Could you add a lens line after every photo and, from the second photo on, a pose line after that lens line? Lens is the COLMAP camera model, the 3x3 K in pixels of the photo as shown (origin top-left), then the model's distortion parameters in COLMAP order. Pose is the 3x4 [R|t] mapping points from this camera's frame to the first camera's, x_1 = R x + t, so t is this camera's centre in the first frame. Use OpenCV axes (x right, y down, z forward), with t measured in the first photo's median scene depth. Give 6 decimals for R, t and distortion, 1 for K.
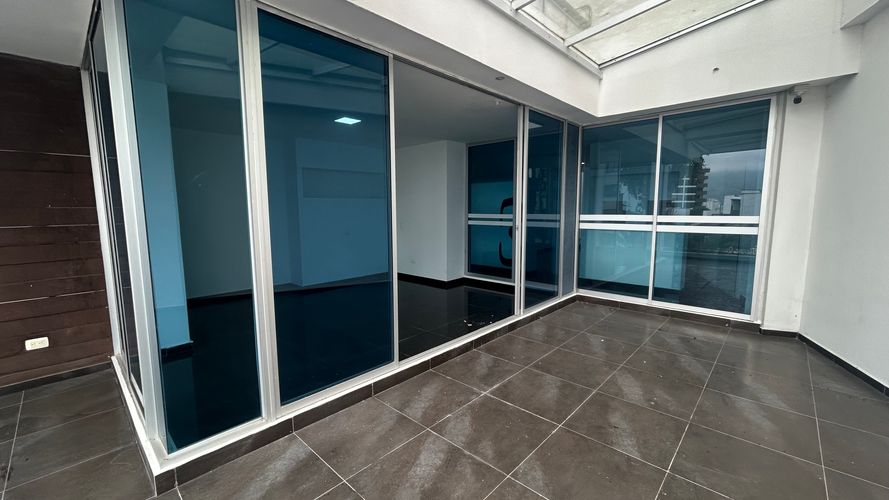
lens RADIAL K [[361.1, 0, 445.2], [0, 361.1, 250.0], [0, 0, 1]] dist [-0.000213, -0.000560]
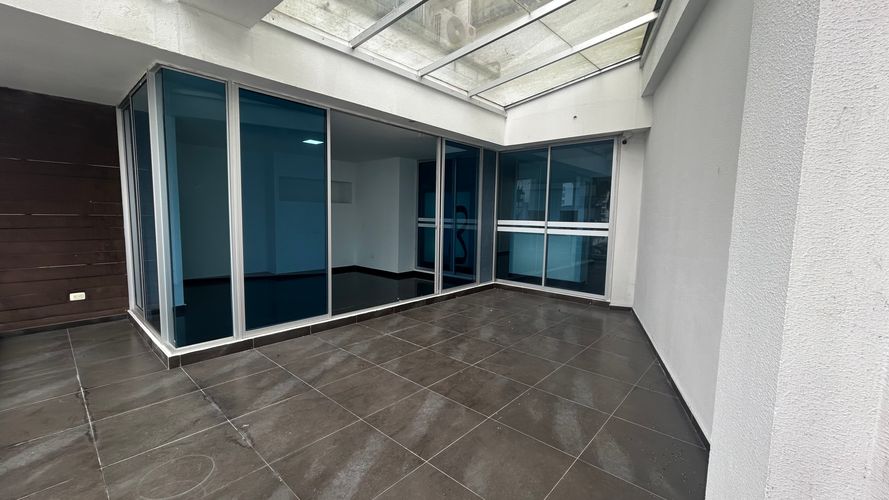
lens RADIAL K [[361.1, 0, 443.7], [0, 361.1, 249.1], [0, 0, 1]] dist [-0.000213, -0.000560]
pose [[0.999303, 0.023299, 0.029167, 0.225504], [-0.022655, 0.999496, -0.022247, 0.055720], [-0.029671, 0.021570, 0.999327, -0.389541]]
